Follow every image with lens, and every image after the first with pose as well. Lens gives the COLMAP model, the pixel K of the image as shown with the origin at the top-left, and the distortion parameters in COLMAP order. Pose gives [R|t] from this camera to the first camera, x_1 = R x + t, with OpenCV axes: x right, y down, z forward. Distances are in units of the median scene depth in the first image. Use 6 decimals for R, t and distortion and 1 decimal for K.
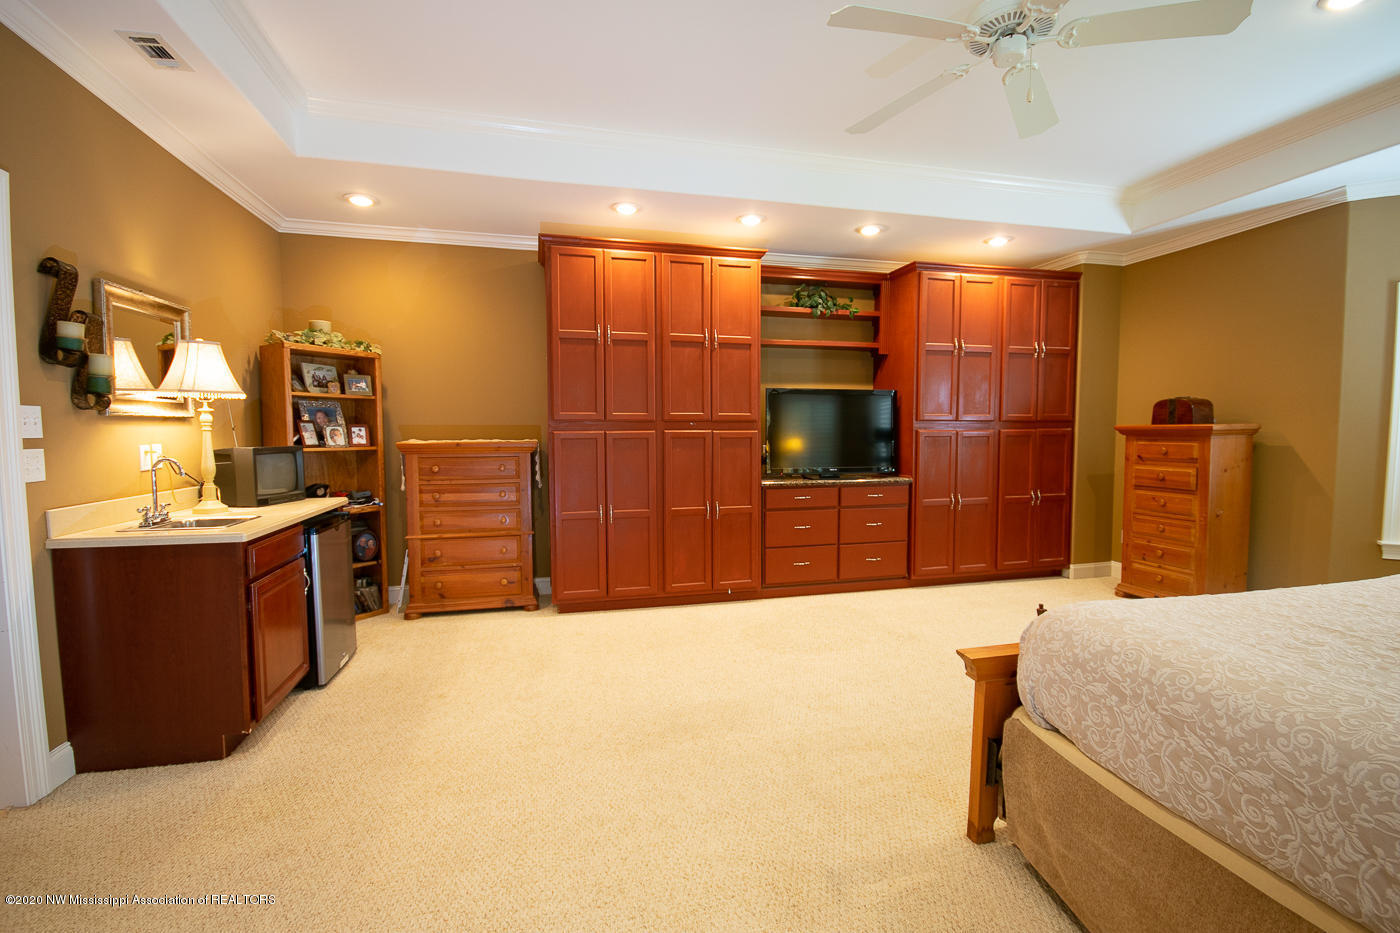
lens RADIAL K [[615.2, 0, 700.0], [0, 615.2, 466.5], [0, 0, 1]] dist [-0.002707, -0.000528]
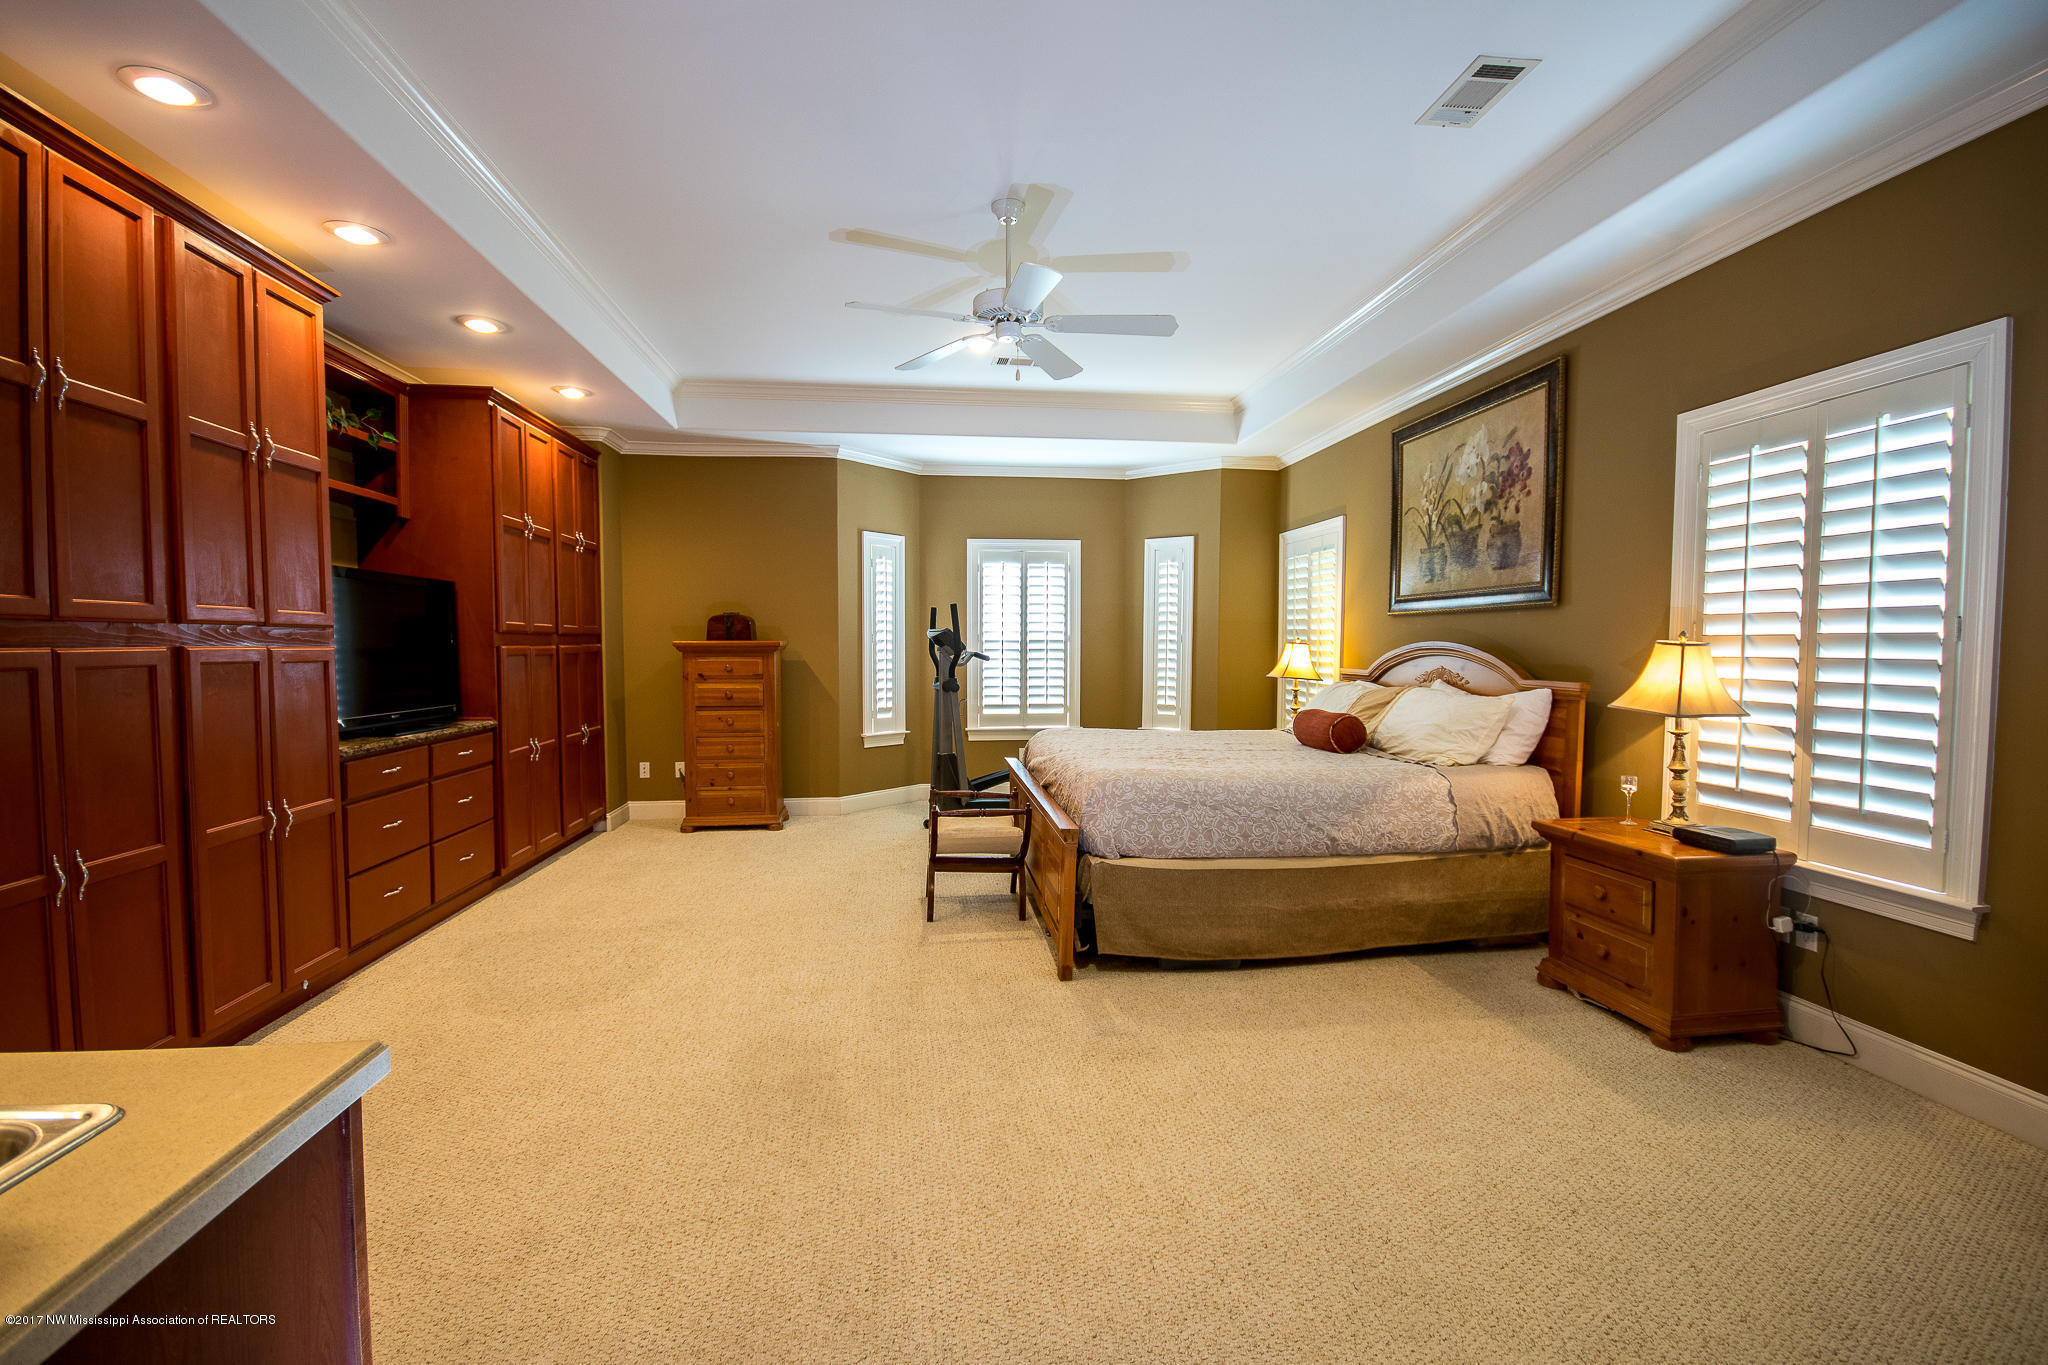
lens RADIAL K [[900.0, 0, 1024.0], [0, 900.0, 682.5], [0, 0, 1]] dist [-0.002707, -0.000528]
pose [[0.123069, -0.039309, 0.991619, -0.564543], [0.057033, 0.997844, 0.032477, -0.021126], [-0.990758, 0.052558, 0.125045, 0.352994]]
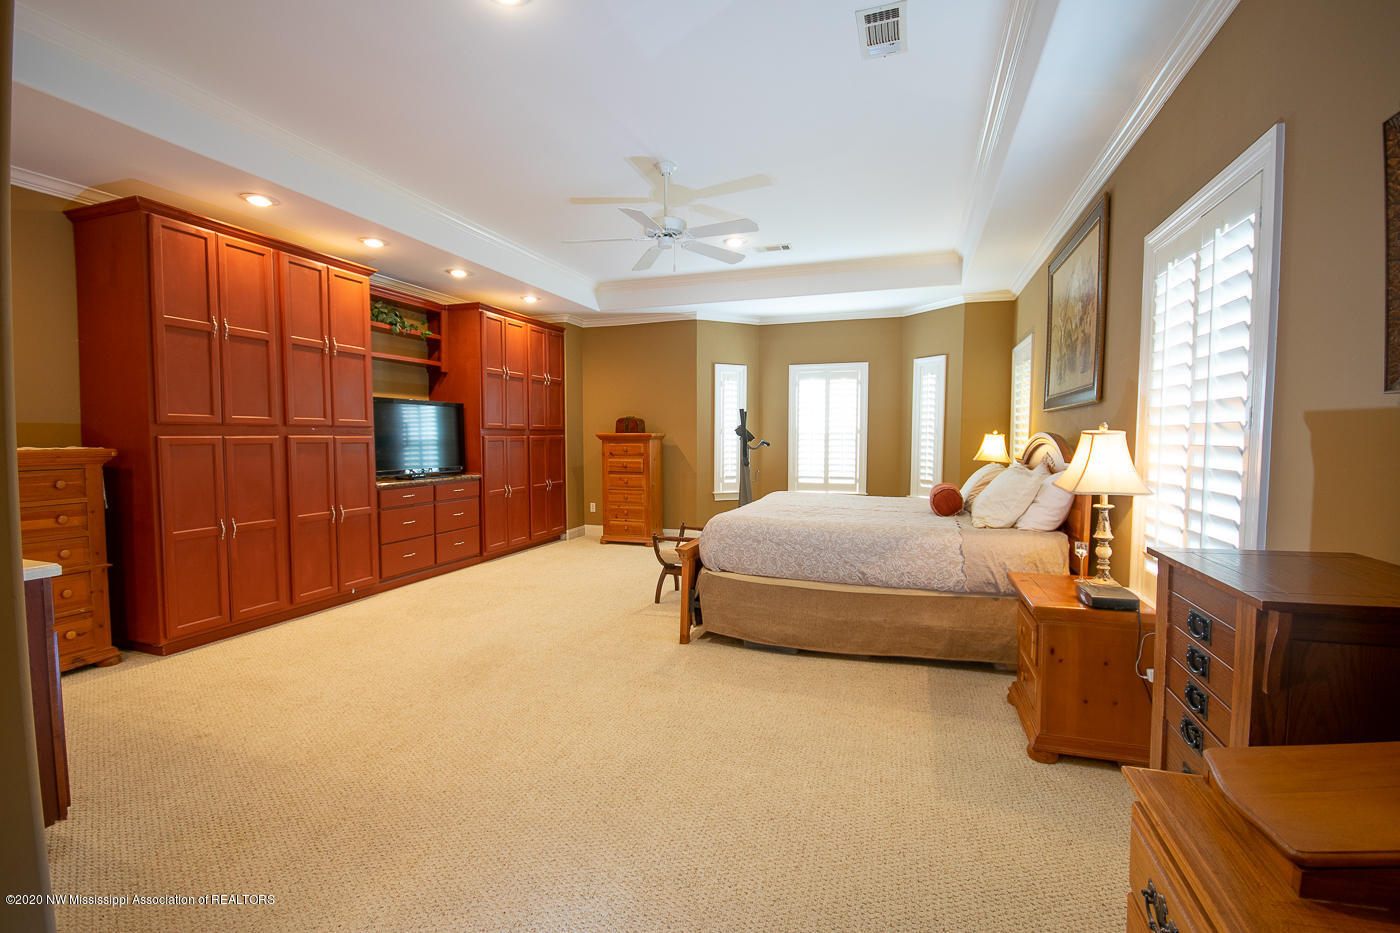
lens RADIAL K [[615.2, 0, 700.0], [0, 615.2, 466.5], [0, 0, 1]] dist [-0.002707, -0.000528]
pose [[0.546010, -0.038013, 0.836916, -0.492597], [0.046966, 0.998788, 0.014725, 0.005411], [-0.836461, 0.031267, 0.547133, -0.060637]]
